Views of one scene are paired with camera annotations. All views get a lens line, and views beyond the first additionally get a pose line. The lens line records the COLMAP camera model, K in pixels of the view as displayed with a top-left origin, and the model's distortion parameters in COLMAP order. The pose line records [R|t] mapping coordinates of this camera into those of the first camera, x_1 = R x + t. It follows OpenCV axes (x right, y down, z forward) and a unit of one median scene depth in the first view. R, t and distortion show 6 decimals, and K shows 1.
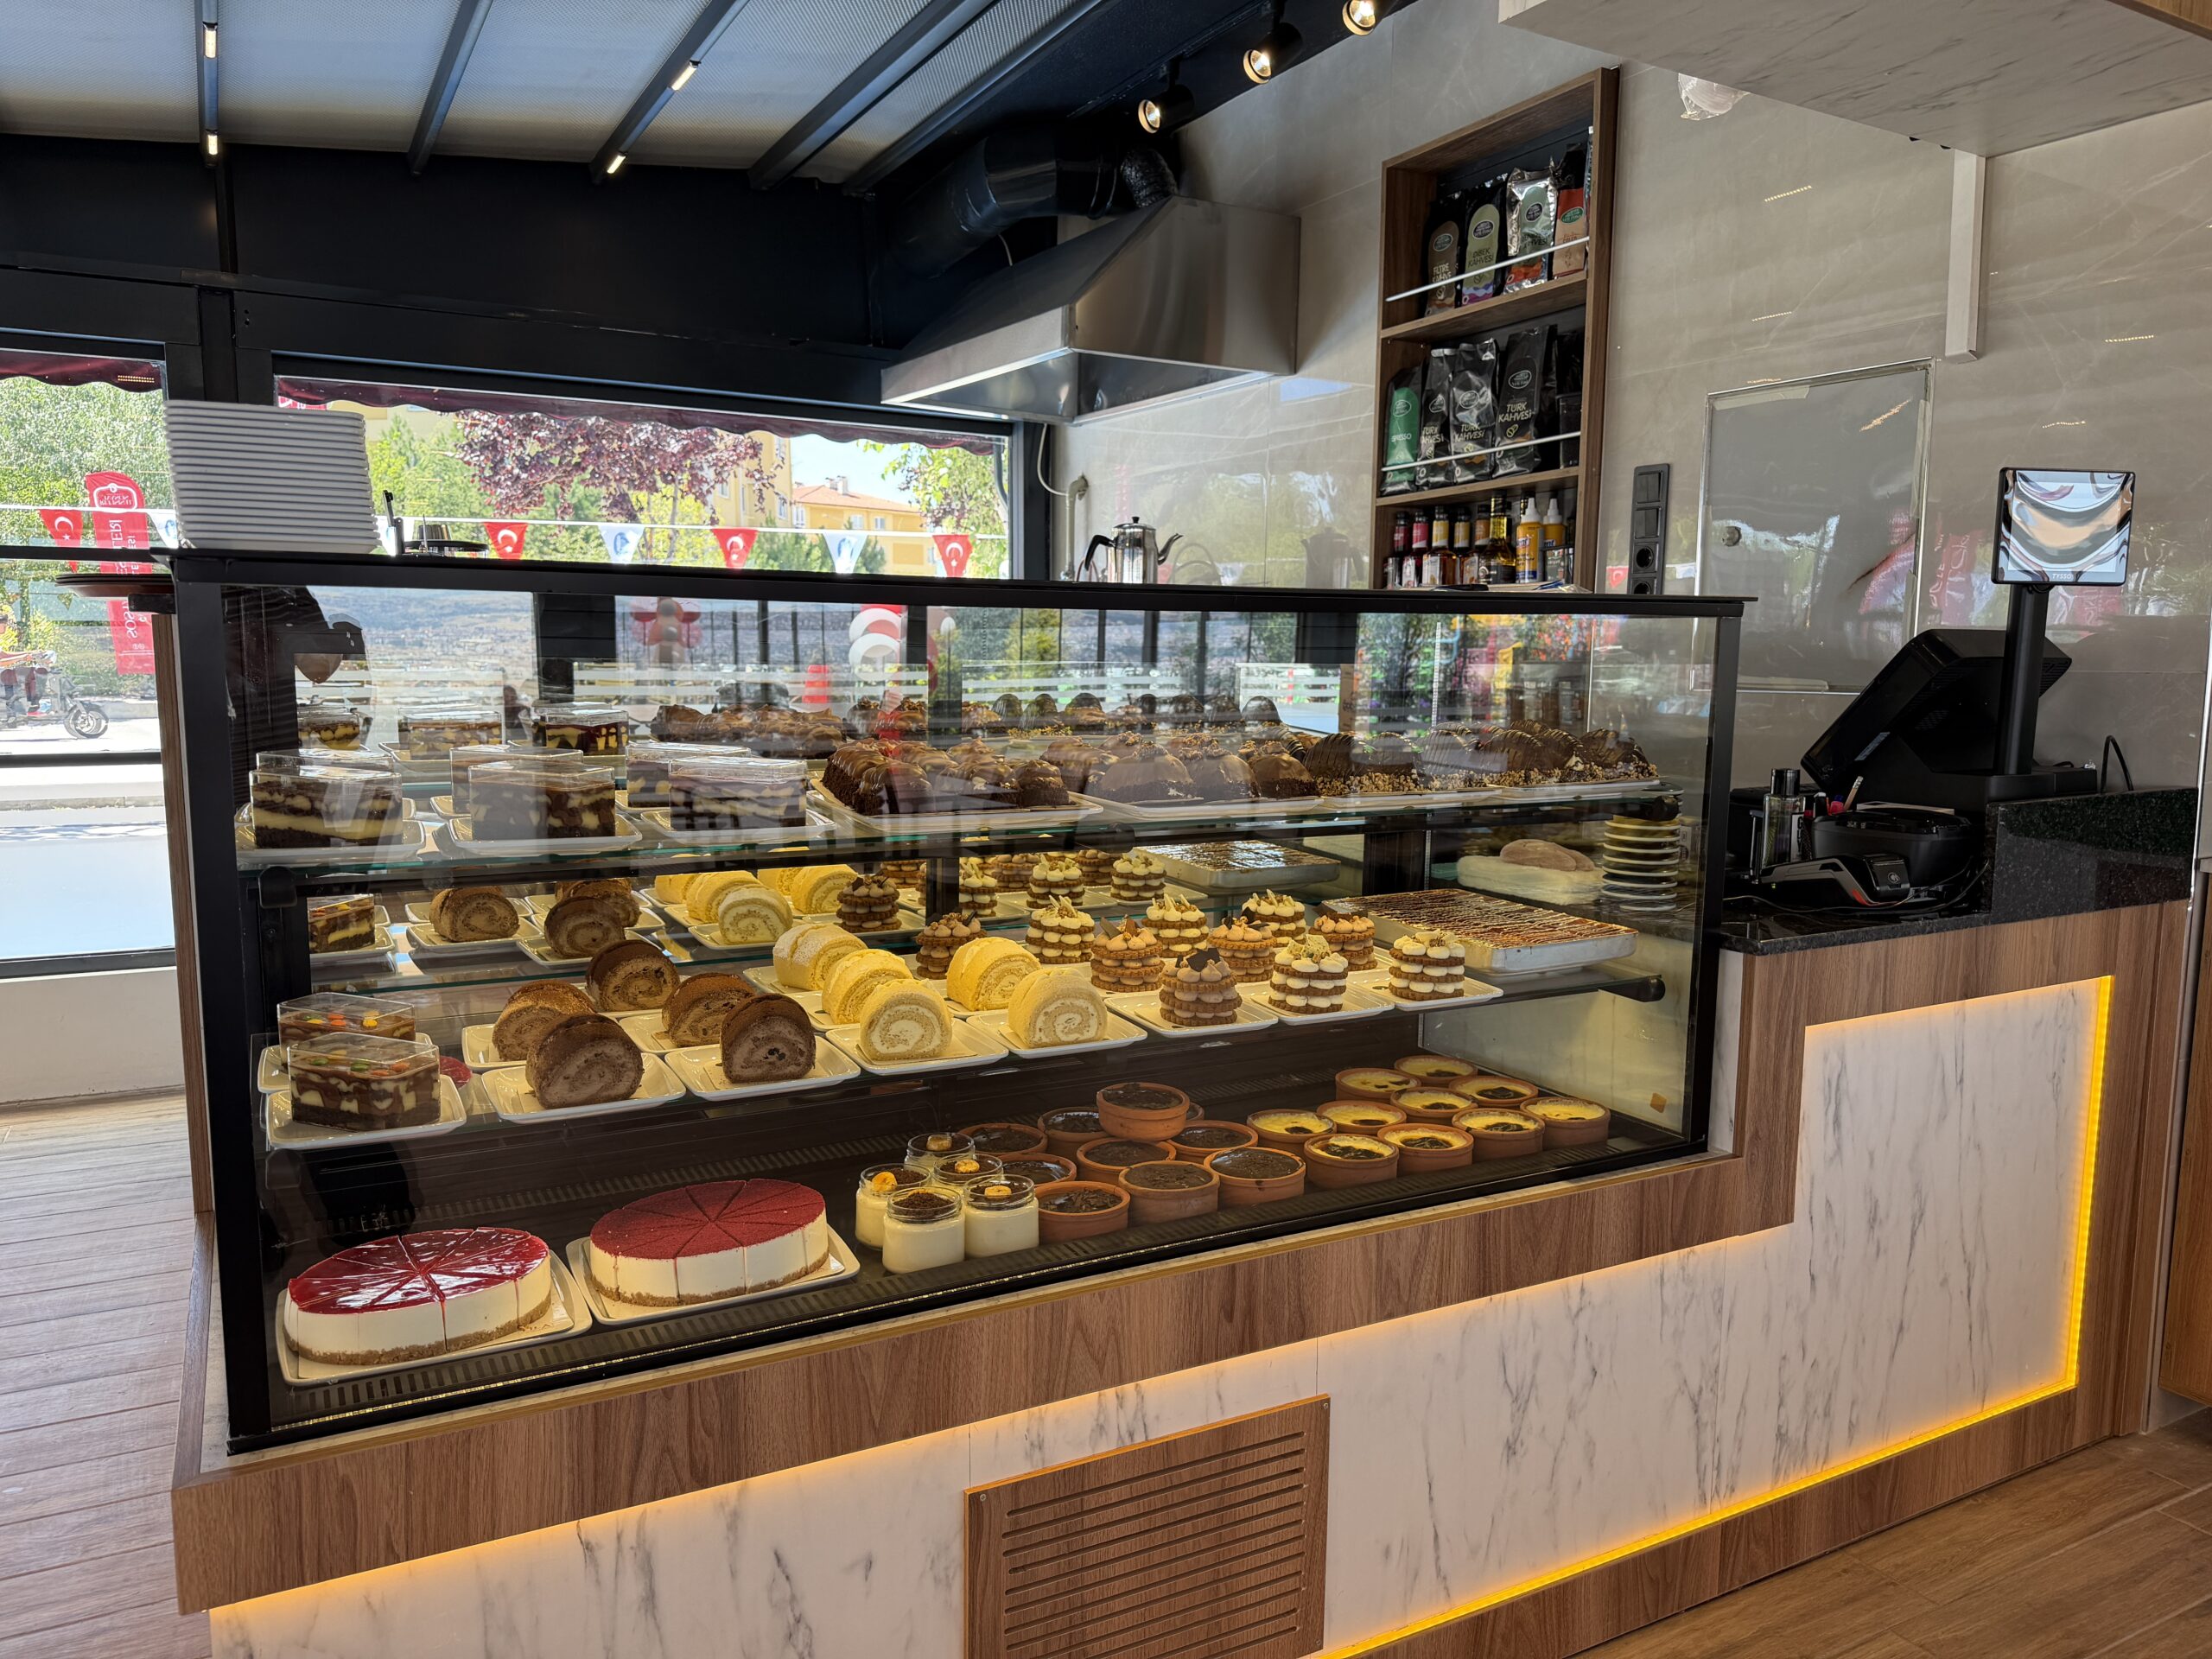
lens RADIAL K [[1521.5, 0, 1059.8], [0, 1521.5, 862.4], [0, 0, 1]] dist [0.009405, 0.002585]
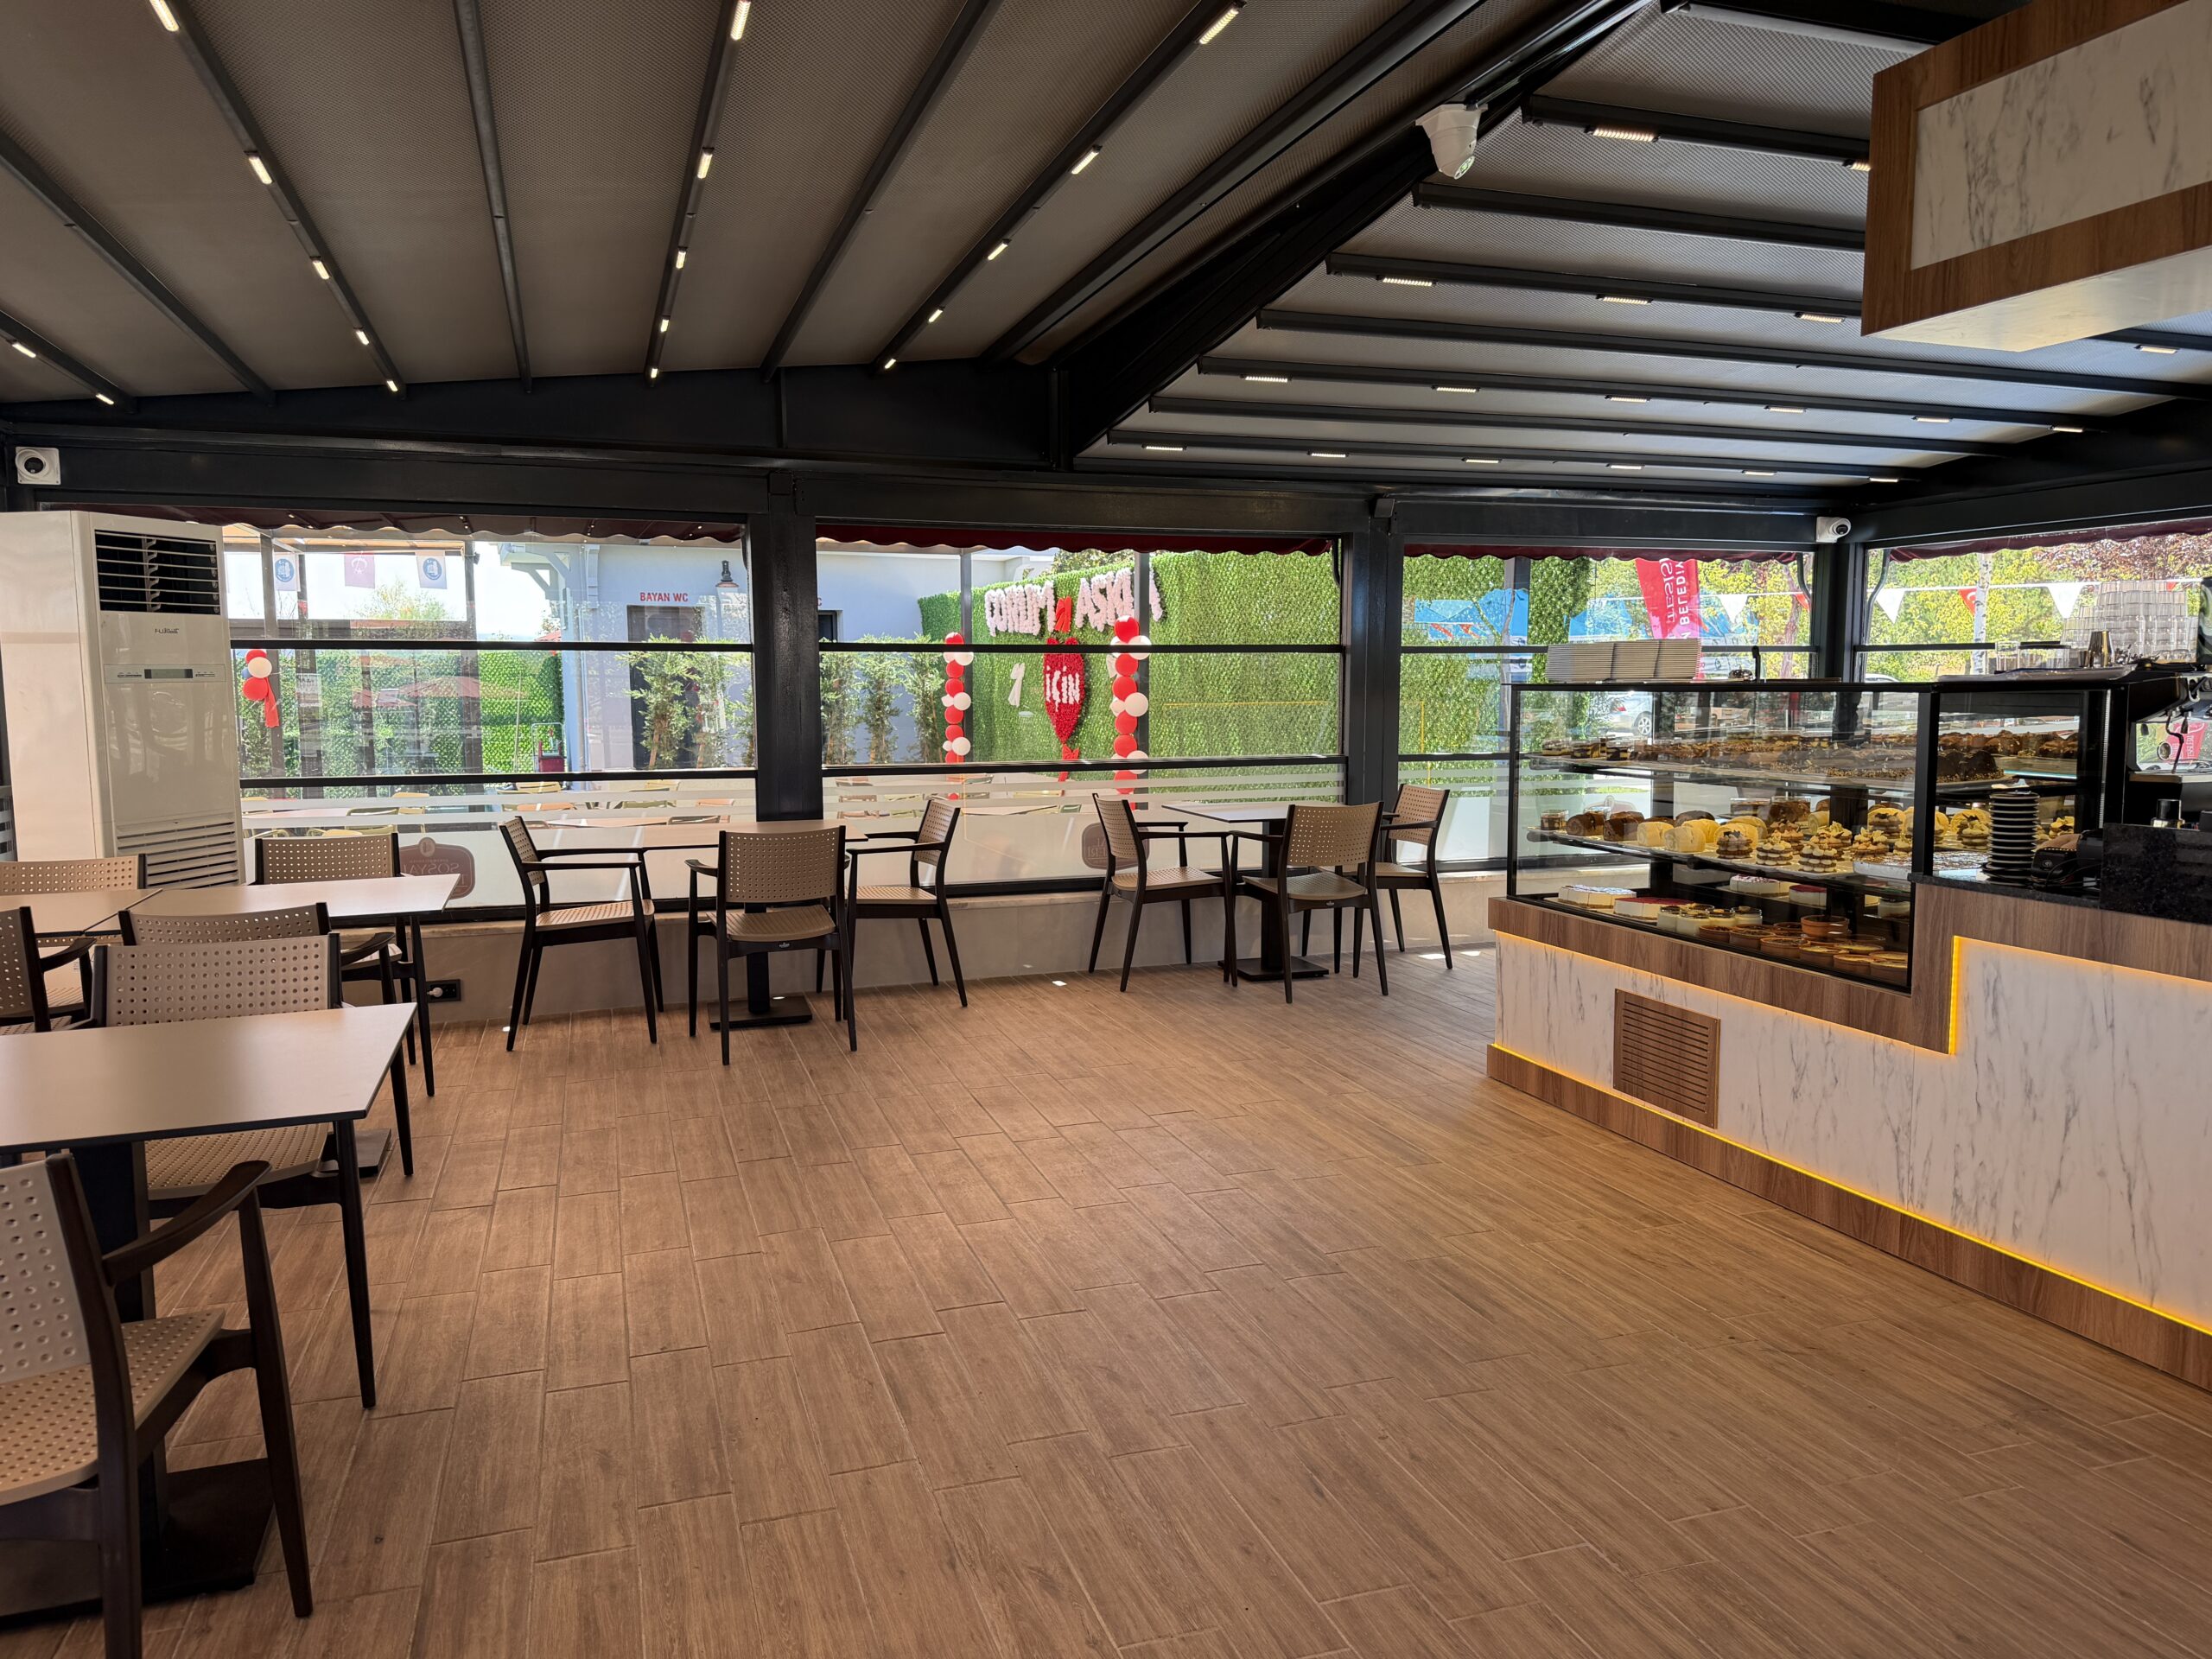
lens RADIAL K [[1571.4, 0, 1108.3], [0, 1571.4, 829.1], [0, 0, 1]] dist [0.005015, -0.023130]
pose [[-0.170402, 0.083519, -0.981829, 2.444881], [-0.129500, 0.985861, 0.106337, -0.076257], [0.976828, 0.145267, -0.157177, 0.356131]]
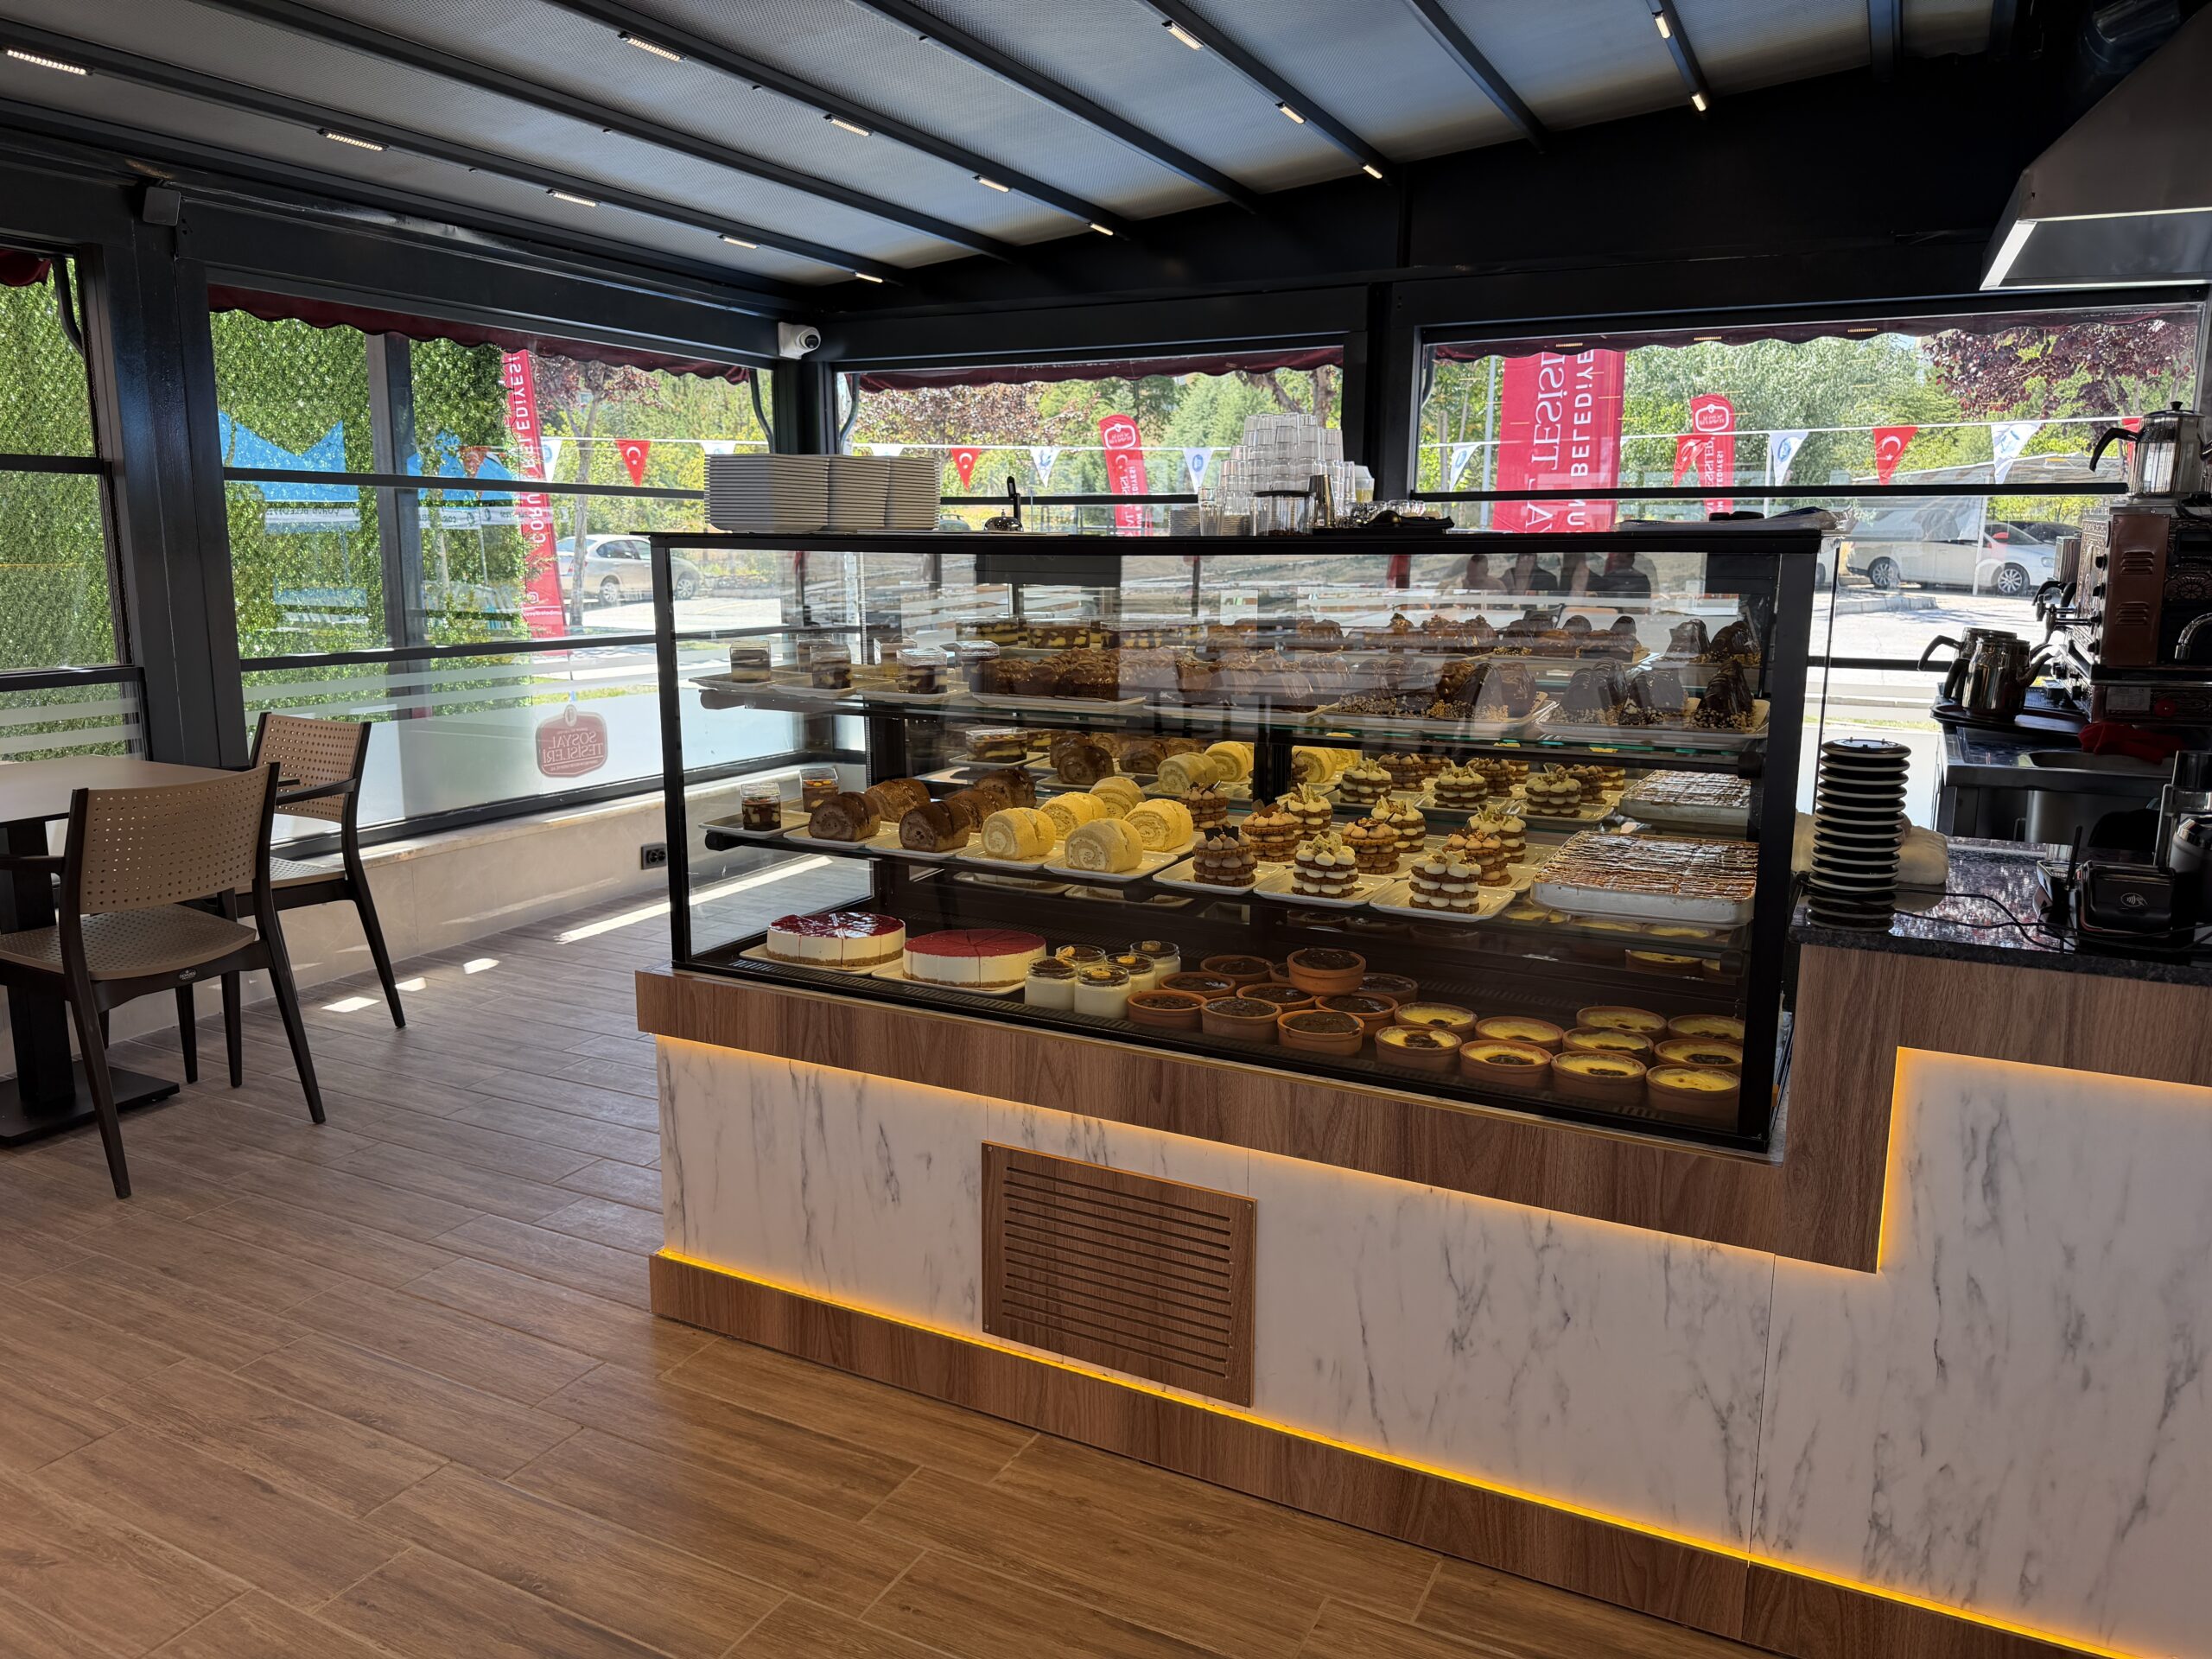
lens RADIAL K [[1571.4, 0, 1108.3], [0, 1571.4, 829.1], [0, 0, 1]] dist [0.005015, -0.023130]
pose [[0.564809, 0.141417, -0.813014, 0.968648], [-0.112747, 0.989192, 0.093735, -0.045137], [0.817484, 0.038723, 0.574649, 0.147669]]
